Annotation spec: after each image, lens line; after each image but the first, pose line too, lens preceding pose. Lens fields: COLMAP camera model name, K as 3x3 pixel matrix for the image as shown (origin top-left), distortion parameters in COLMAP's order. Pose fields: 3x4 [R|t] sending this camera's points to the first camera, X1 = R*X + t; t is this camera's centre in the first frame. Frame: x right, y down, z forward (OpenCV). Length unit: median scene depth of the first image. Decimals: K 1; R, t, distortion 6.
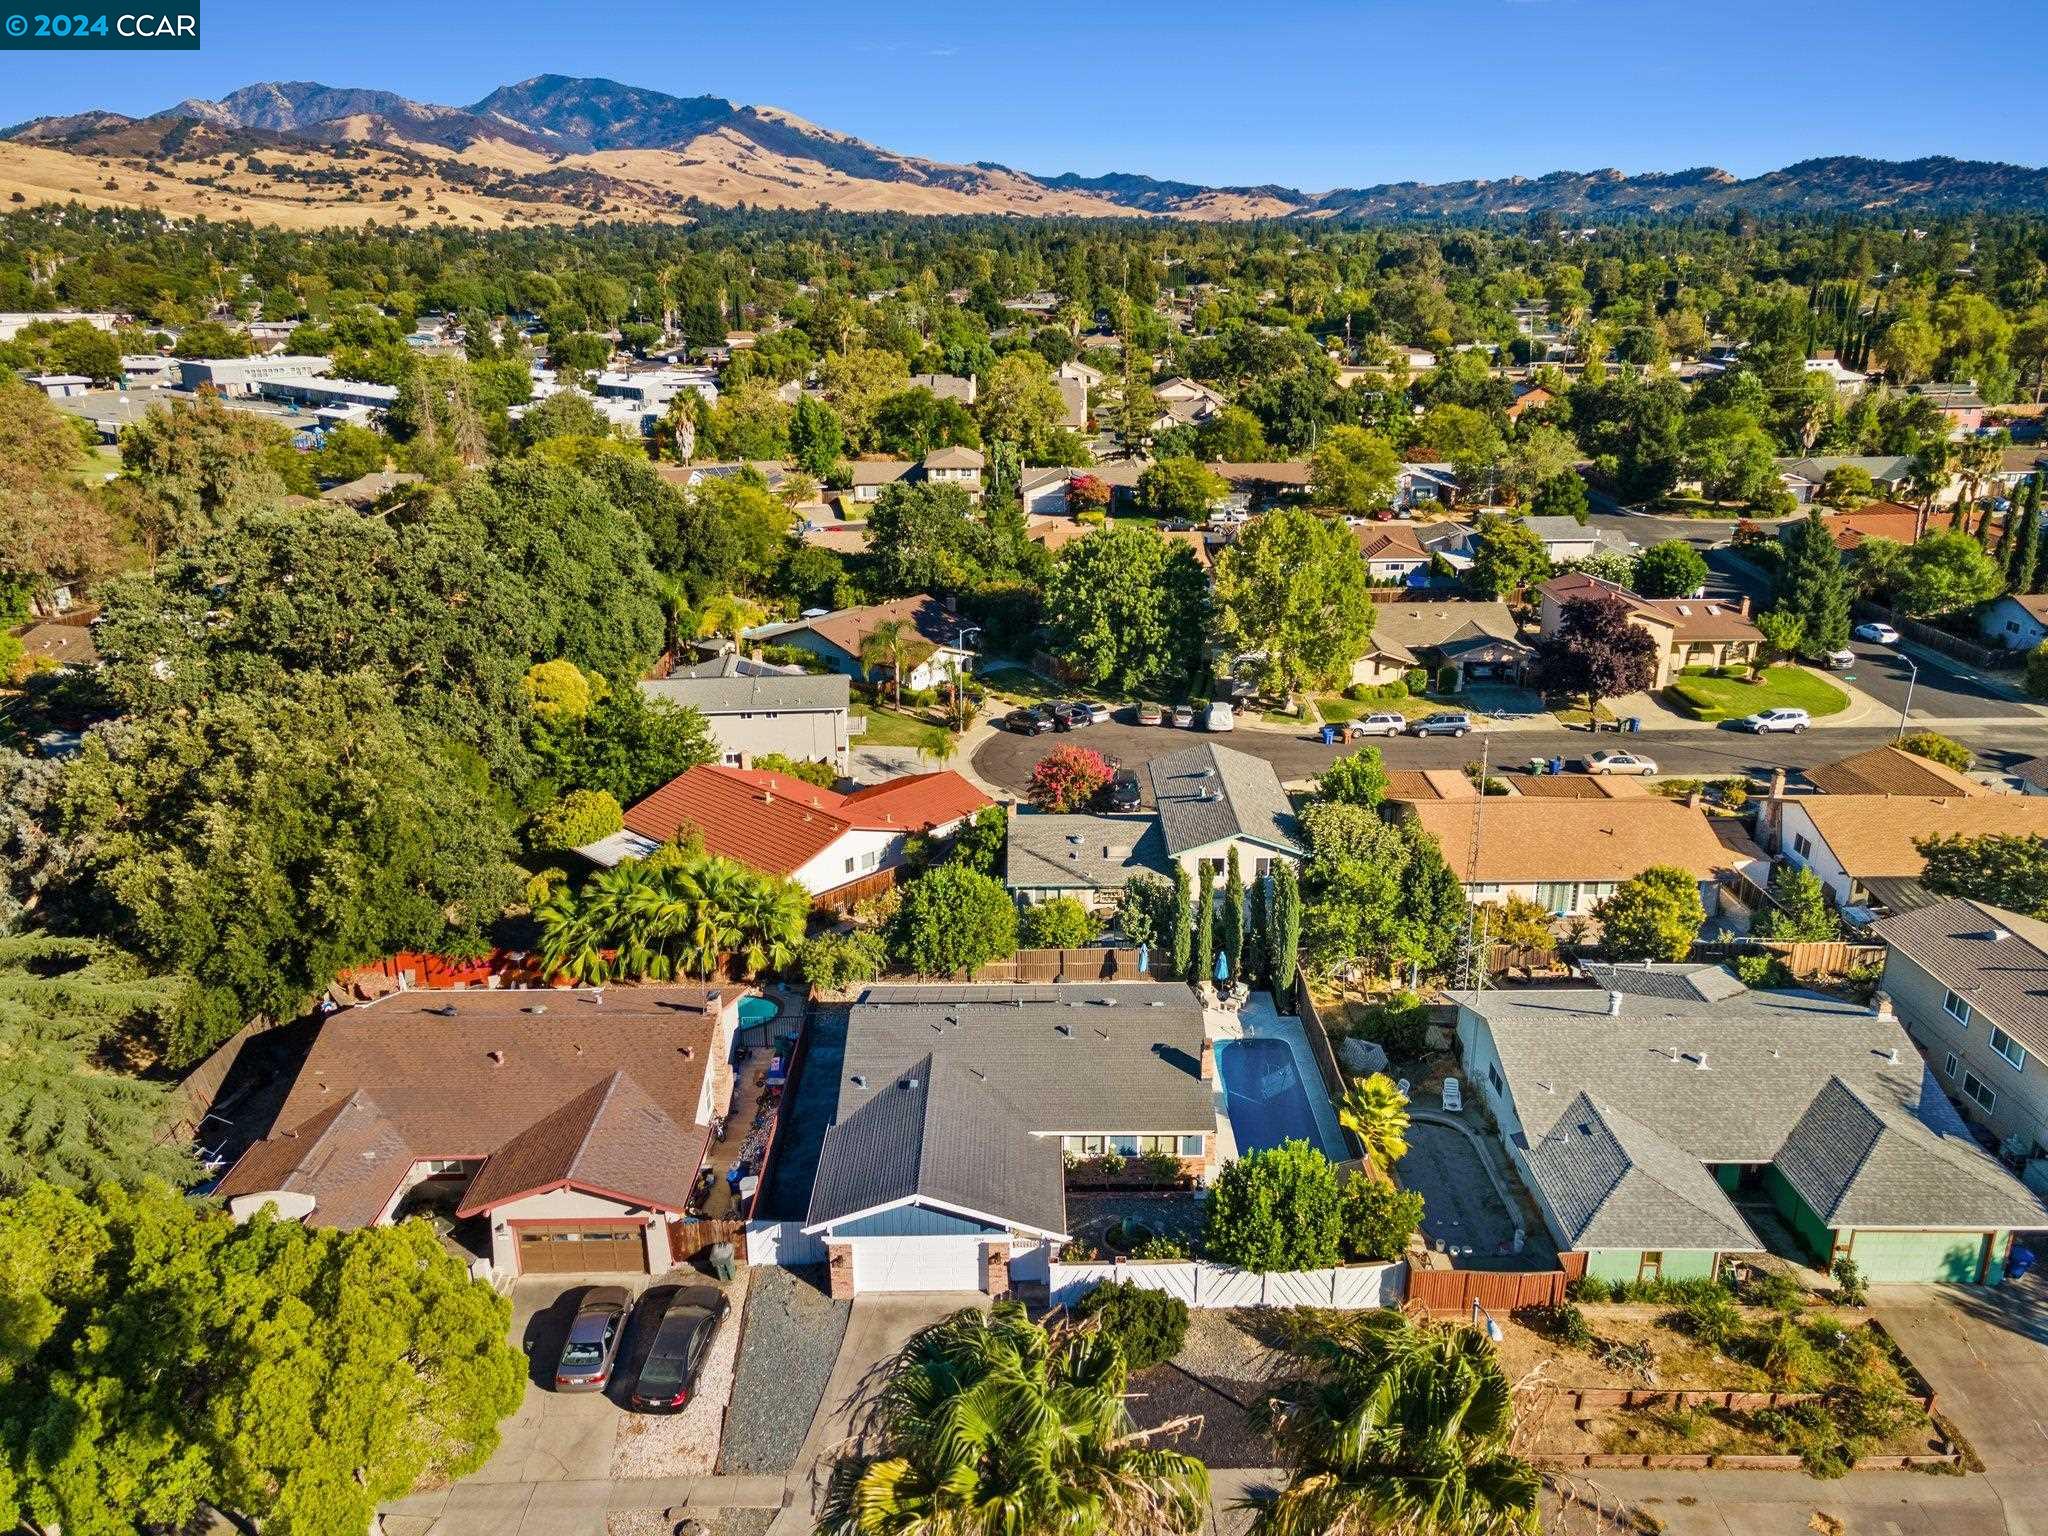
lens RADIAL K [[1527.0, 0, 1024.0], [0, 1527.0, 768.0], [0, 0, 1]] dist [0.042568, -0.000540]
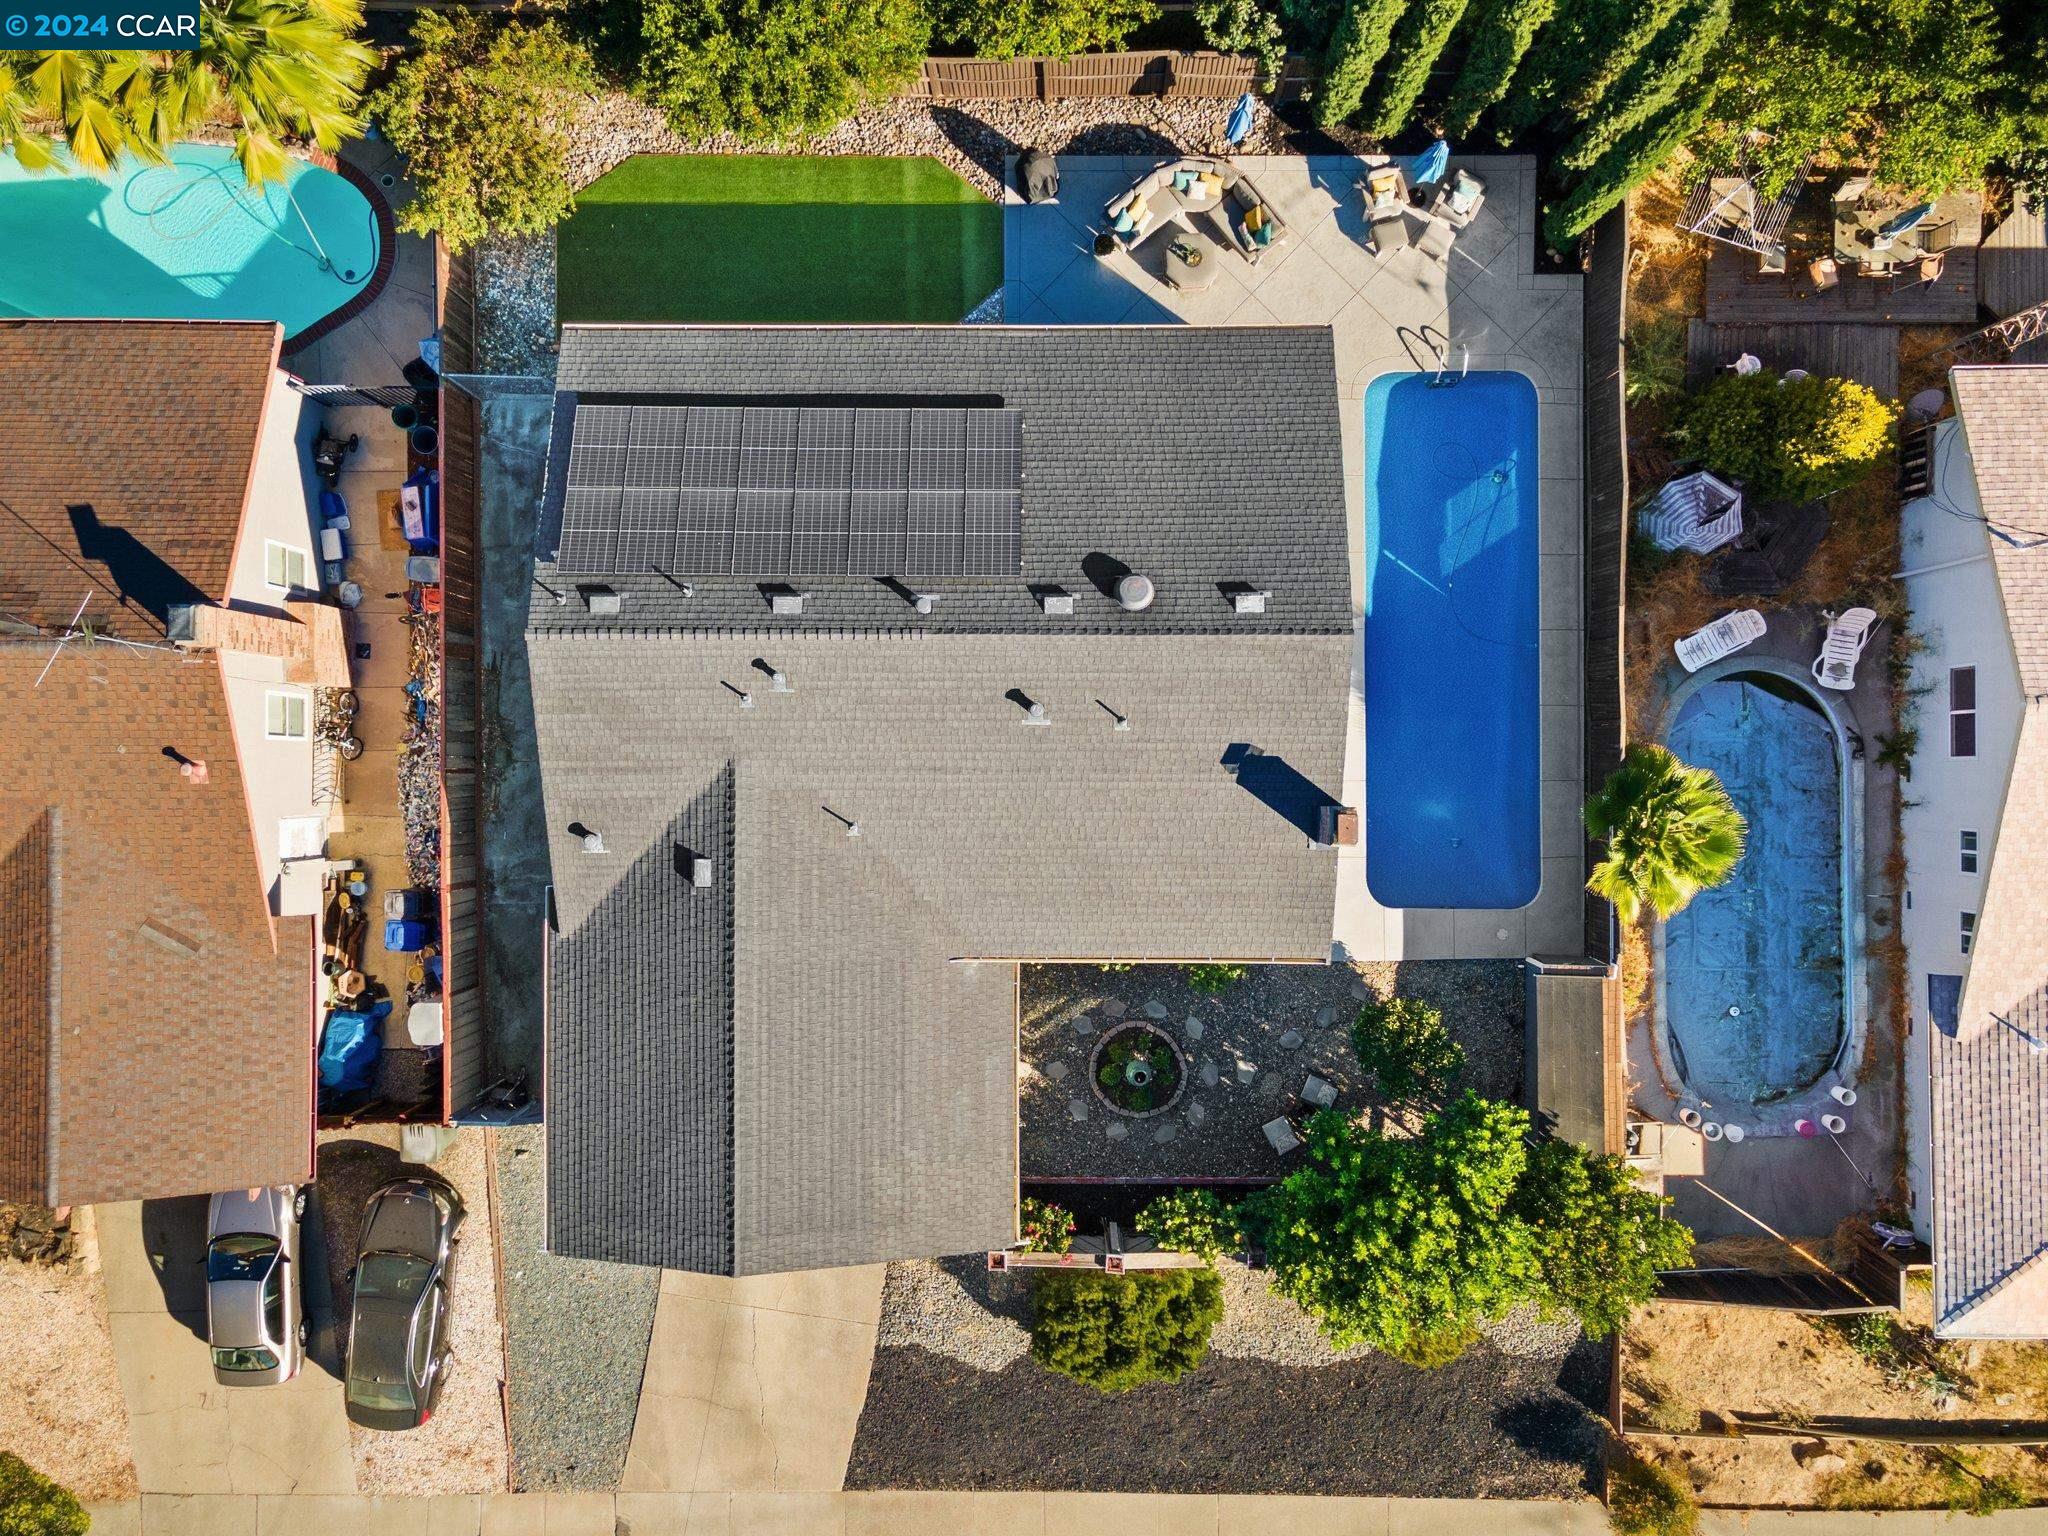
lens RADIAL K [[1511.0, 0, 1035.8], [0, 1511.0, 762.8], [0, 0, 1]] dist [0.027057, 0.000315]
pose [[0.999995, -0.000718, -0.003221, 0.034229], [0.003276, 0.333285, 0.942820, -0.262960], [0.000397, -0.942826, 0.333285, 0.948351]]
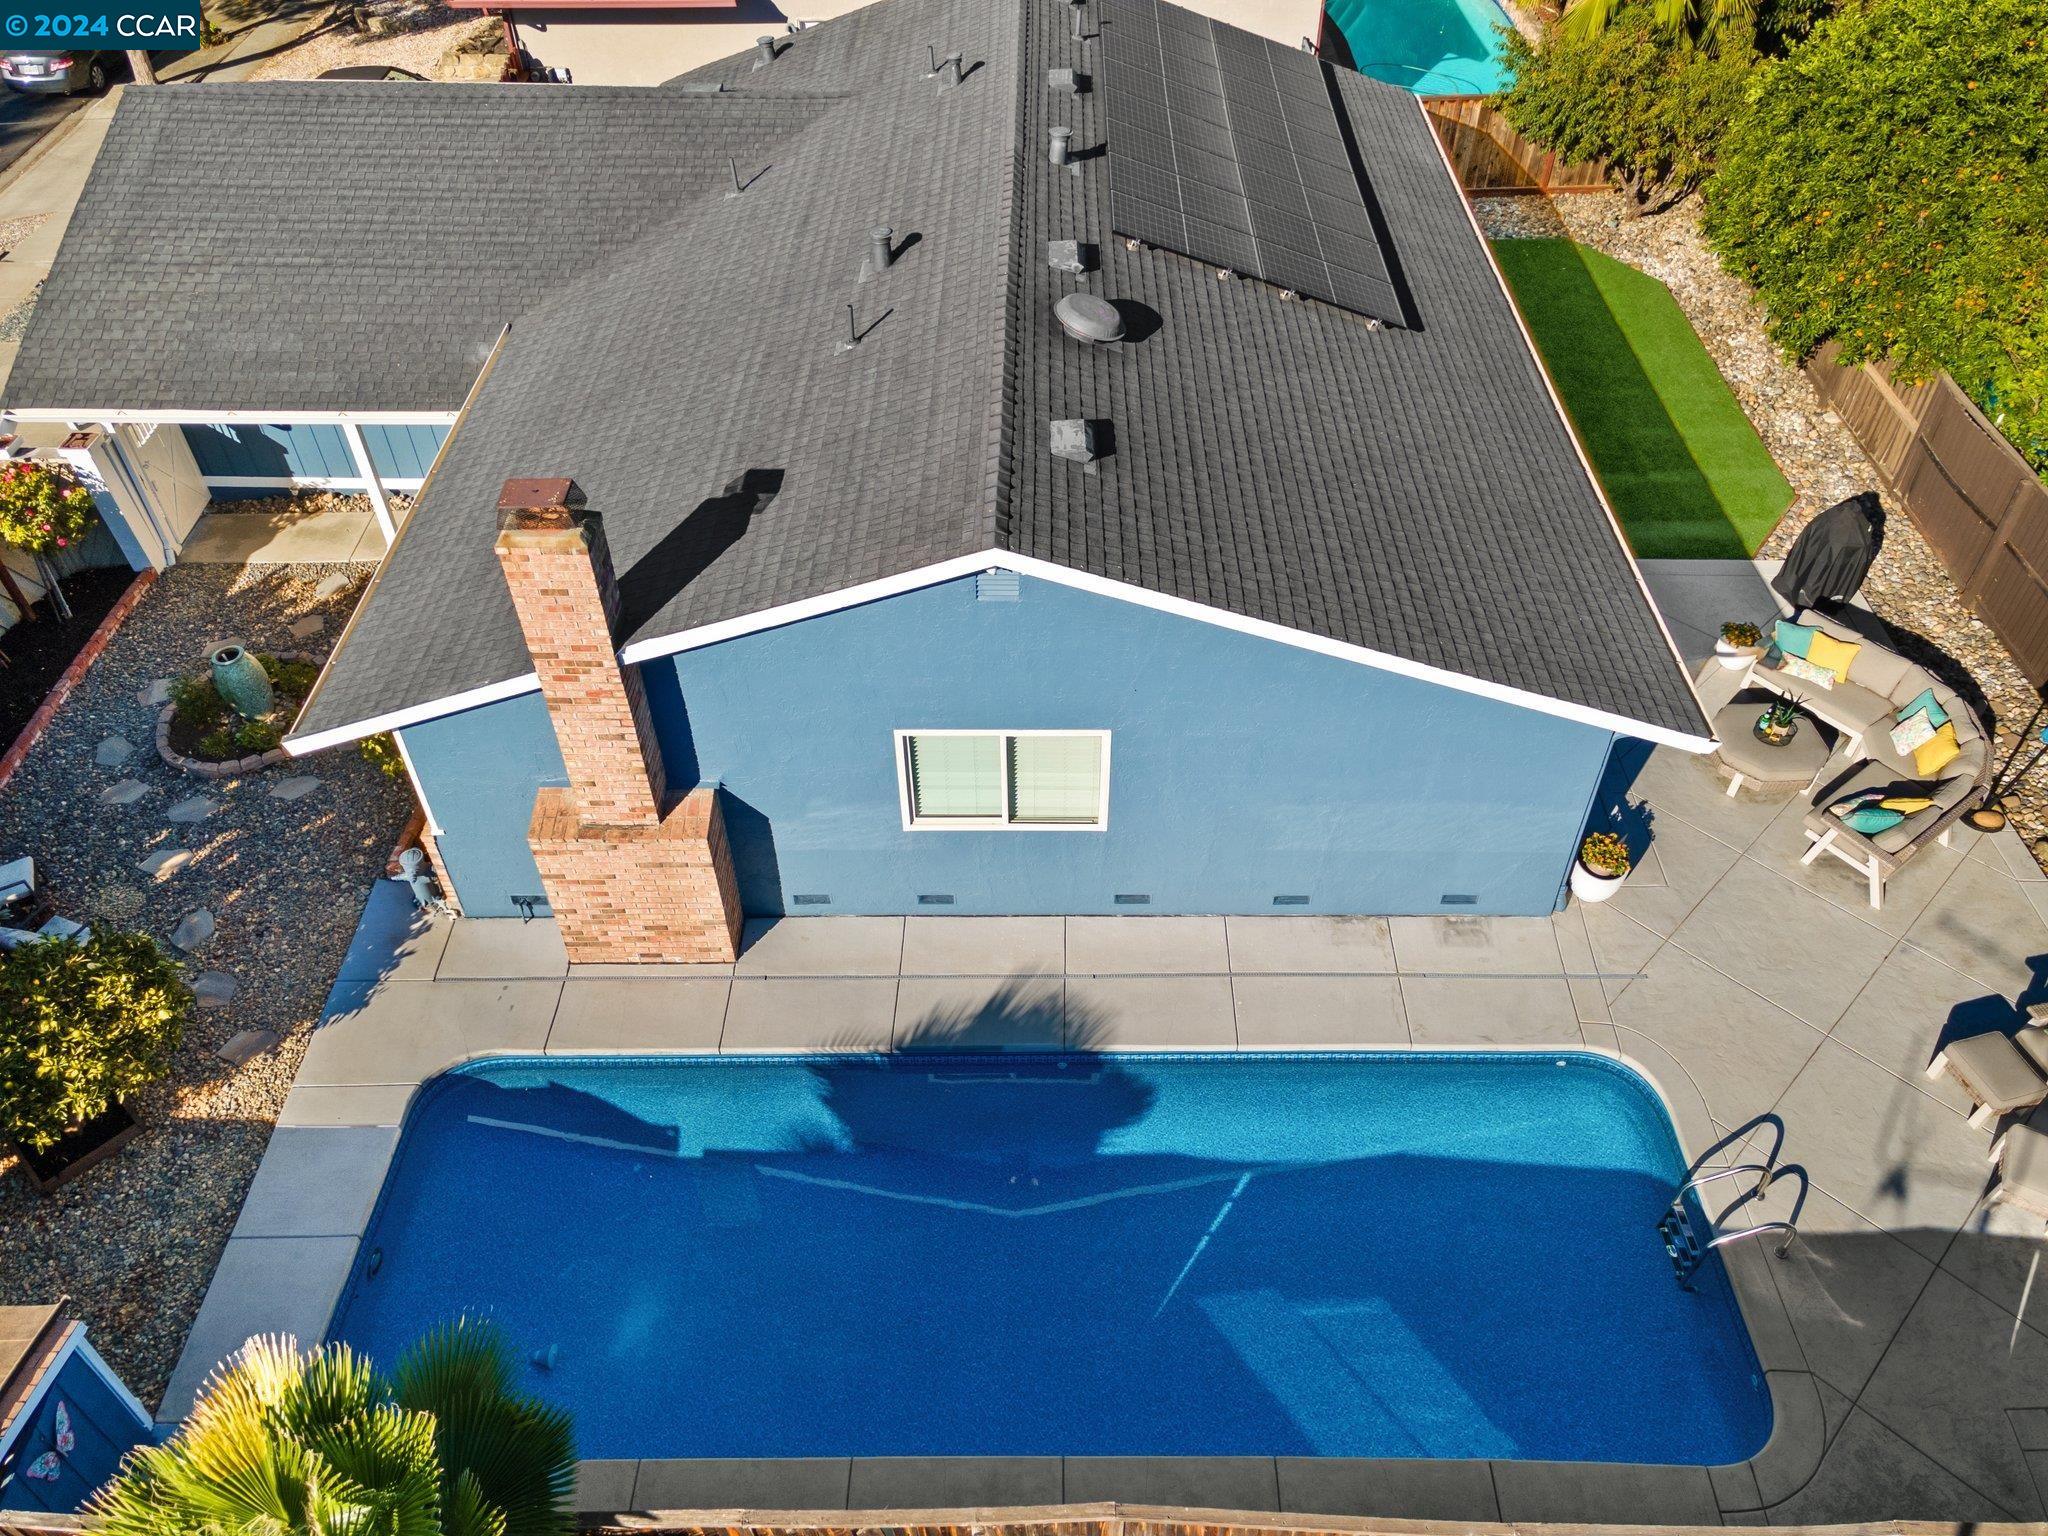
lens RADIAL K [[1511.0, 0, 1035.8], [0, 1511.0, 762.8], [0, 0, 1]] dist [0.027057, 0.000315]
pose [[-0.005536, 0.698514, -0.715575, 0.294740], [-0.330688, 0.674047, 0.660535, 0.052160], [0.943724, 0.240289, 0.227259, 1.108761]]
